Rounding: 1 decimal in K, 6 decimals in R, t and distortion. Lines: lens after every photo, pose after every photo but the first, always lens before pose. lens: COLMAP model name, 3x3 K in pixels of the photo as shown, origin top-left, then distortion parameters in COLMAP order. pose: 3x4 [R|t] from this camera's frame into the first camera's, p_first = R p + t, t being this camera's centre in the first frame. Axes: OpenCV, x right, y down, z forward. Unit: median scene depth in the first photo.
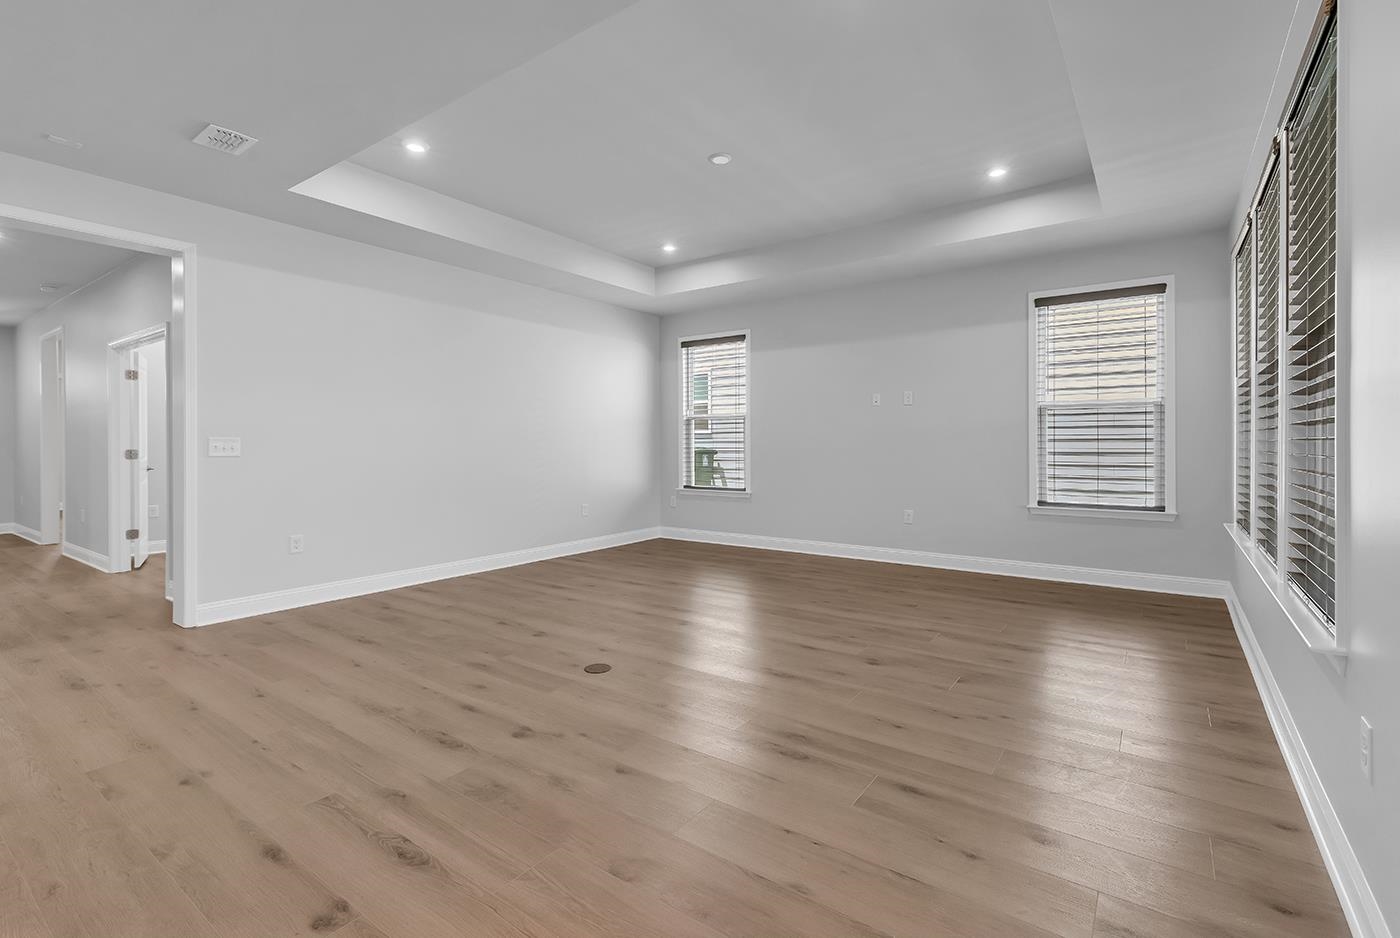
lens RADIAL K [[642.1, 0, 702.8], [0, 642.1, 447.3], [0, 0, 1]] dist [-0.001678, 0.000168]
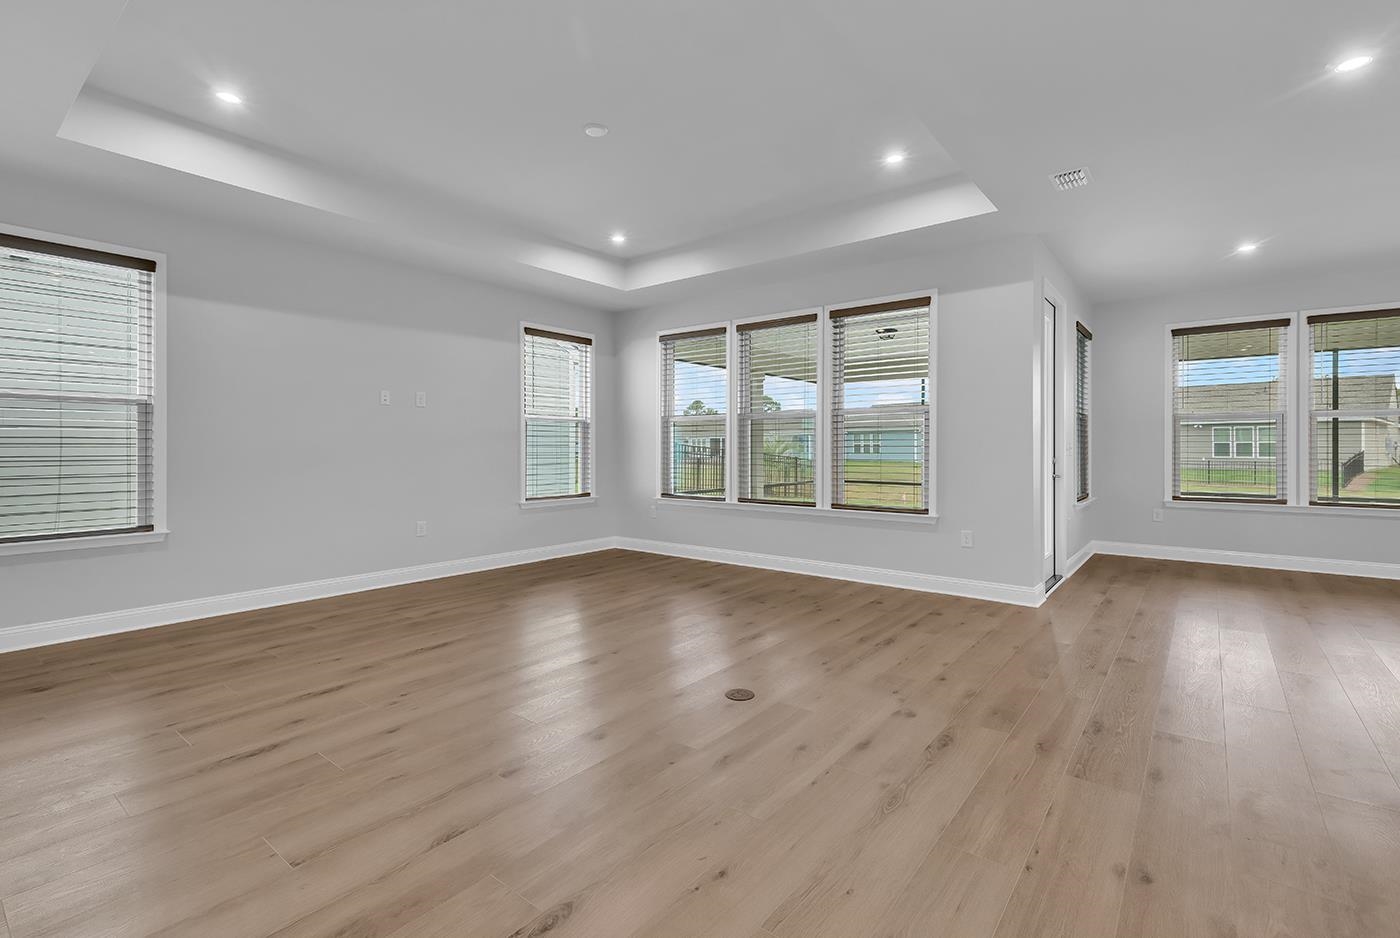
lens RADIAL K [[642.1, 0, 702.8], [0, 642.1, 447.3], [0, 0, 1]] dist [-0.001678, 0.000168]
pose [[0.044236, -0.001714, 0.999020, -1.111289], [0.005079, 0.999986, 0.001491, -0.012115], [-0.999008, 0.005008, 0.044244, 1.033151]]
